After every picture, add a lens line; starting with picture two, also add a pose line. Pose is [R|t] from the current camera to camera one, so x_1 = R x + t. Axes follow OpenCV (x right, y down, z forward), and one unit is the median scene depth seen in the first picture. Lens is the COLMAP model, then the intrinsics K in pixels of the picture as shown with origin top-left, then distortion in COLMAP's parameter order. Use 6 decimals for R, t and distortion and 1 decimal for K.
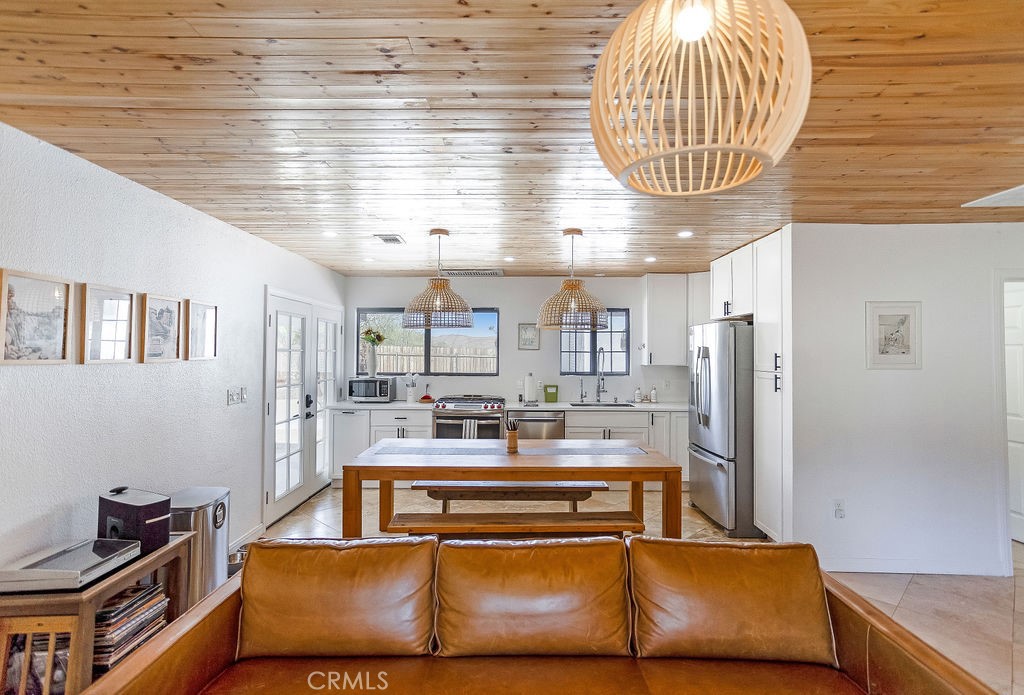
lens RADIAL K [[507.6, 0, 512.0], [0, 507.6, 347.5], [0, 0, 1]] dist [0.000134, 0.027978]
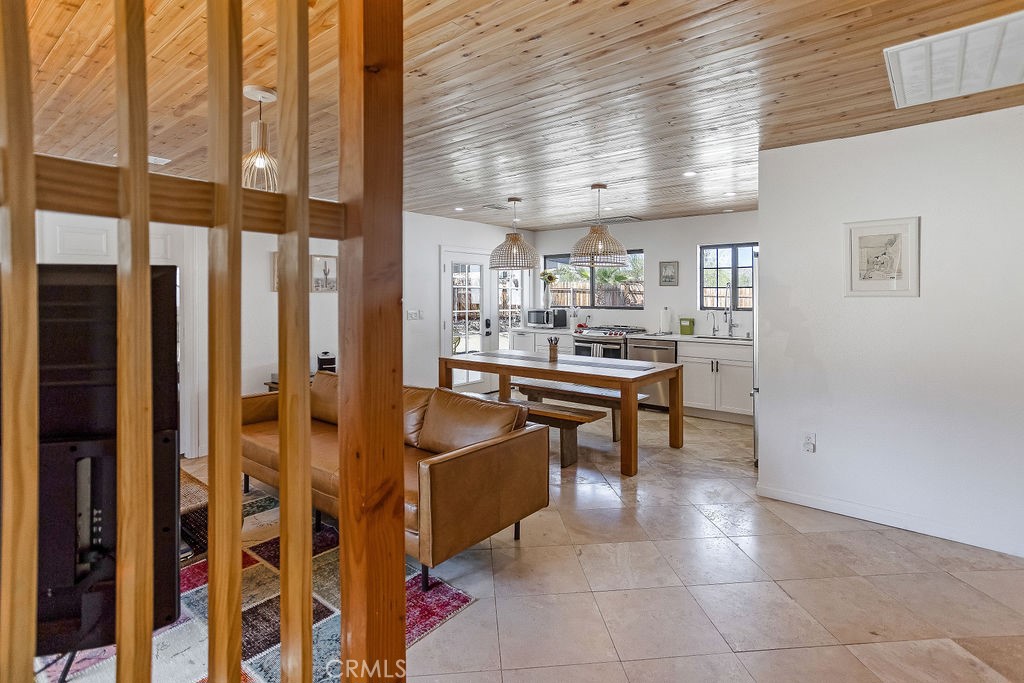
lens RADIAL K [[506.0, 0, 496.0], [0, 506.0, 292.2], [0, 0, 1]] dist [0.002274, 0.000849]
pose [[0.751637, -0.008357, -0.659524, 0.531177], [0.009138, 0.999956, -0.002256, 0.019856], [0.659513, -0.004331, 0.751680, -0.062563]]
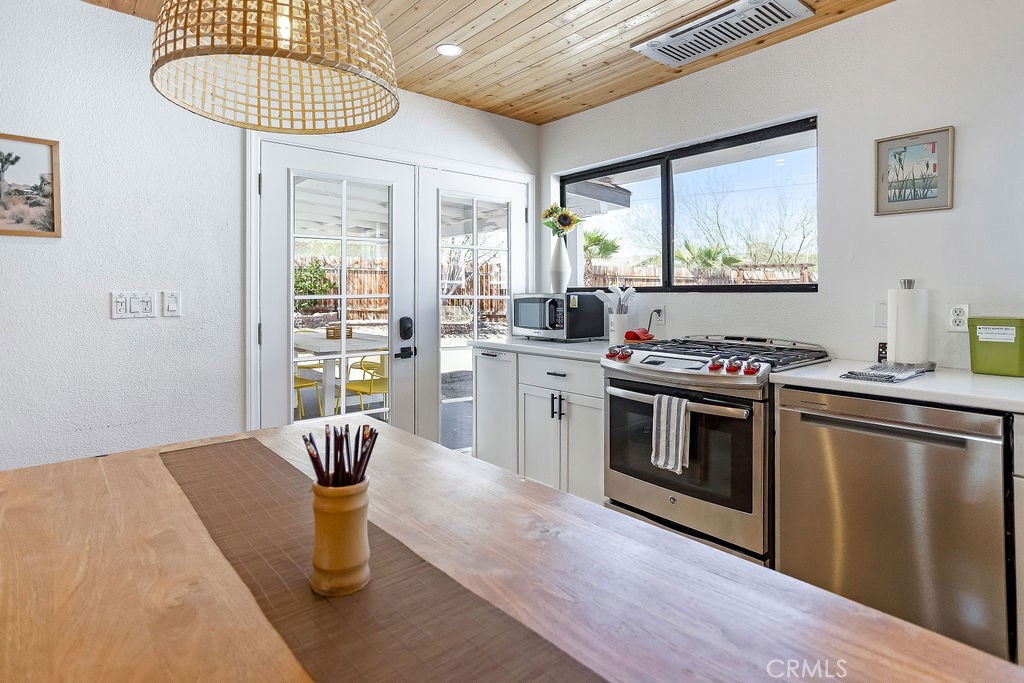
lens RADIAL K [[538.3, 0, 507.2], [0, 538.3, 292.8], [0, 0, 1]] dist [0.000781, -0.000171]
pose [[0.645815, -0.007946, -0.763452, 0.146294], [0.015351, 0.999879, 0.002579, 0.061075], [0.763340, -0.013385, 0.645859, 0.647049]]
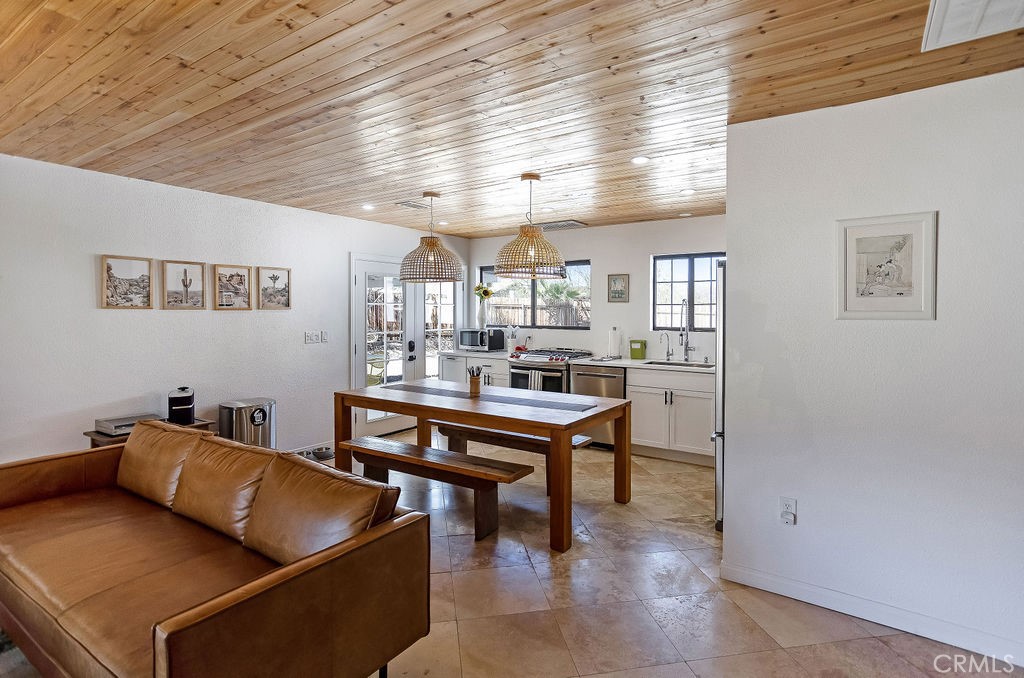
lens RADIAL K [[517.6, 0, 516.2], [0, 517.6, 316.1], [0, 0, 1]] dist [0.014575, 0.000811]
pose [[0.826540, 0.003108, -0.562870, 0.472015], [0.006380, 0.999869, 0.014890, 0.016569], [0.562842, -0.015898, 0.826411, 0.116353]]
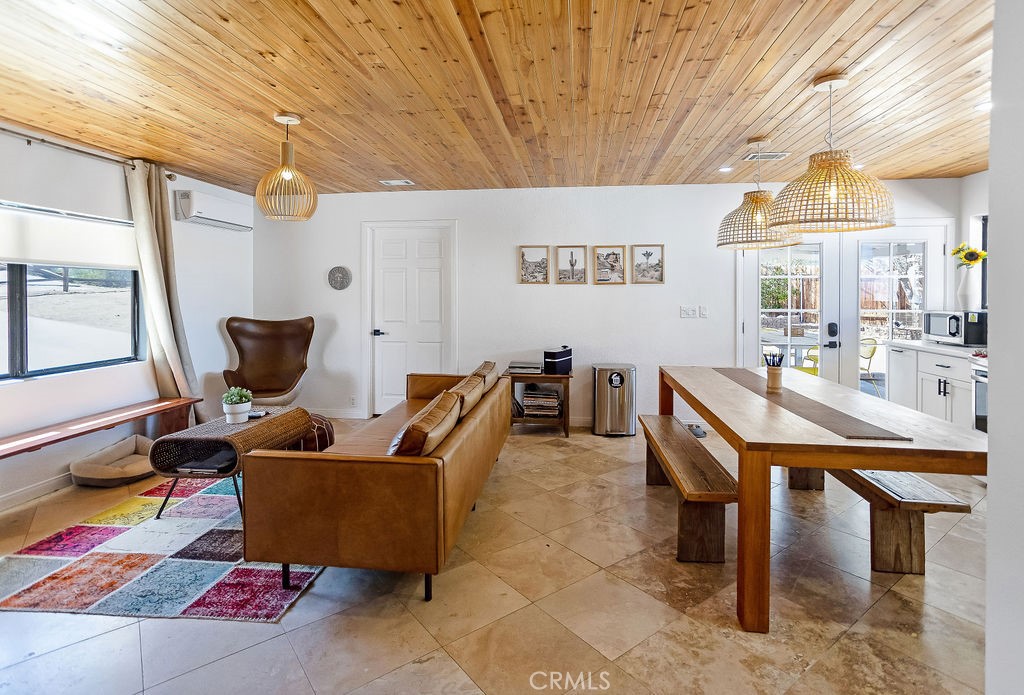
lens RADIAL K [[515.7, 0, 512.5], [0, 515.7, 292.8], [0, 0, 1]] dist [-0.034436, 0.028774]
pose [[-0.128267, -0.004520, -0.991729, 0.593965], [0.006319, 0.999966, -0.005375, 0.035921], [0.991719, -0.006956, -0.128234, 0.496957]]
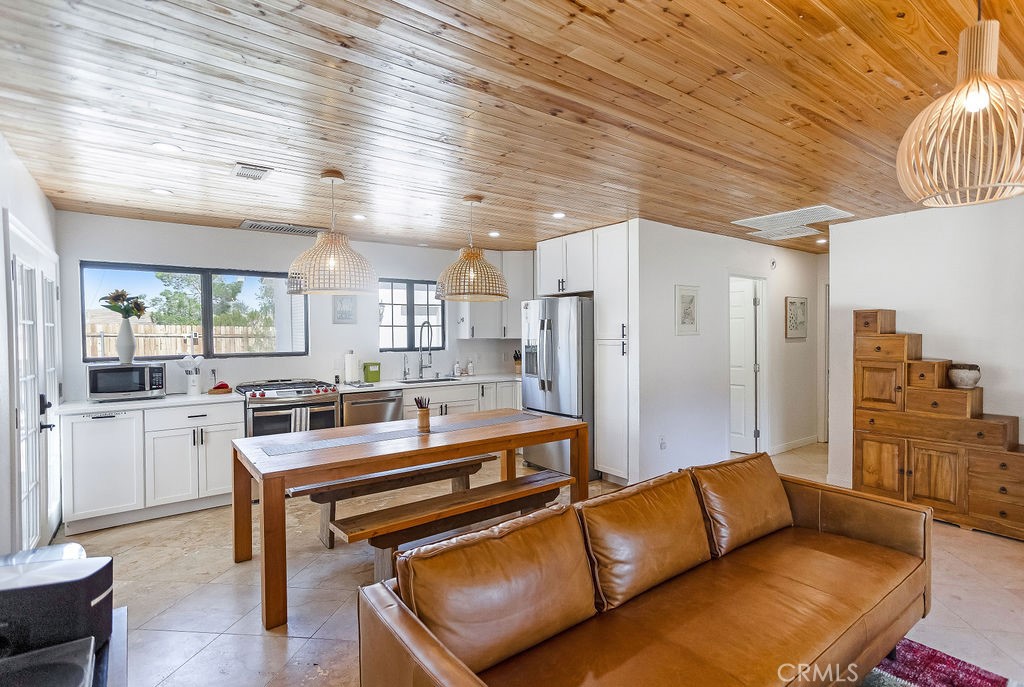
lens RADIAL K [[528.8, 0, 551.0], [0, 528.8, 343.9], [0, 0, 1]] dist [0.000031, 0.000352]
pose [[0.785849, -0.024381, 0.617937, -0.293740], [0.004642, 0.999427, 0.033530, 0.011938], [-0.618401, -0.023481, 0.785512, 0.082392]]
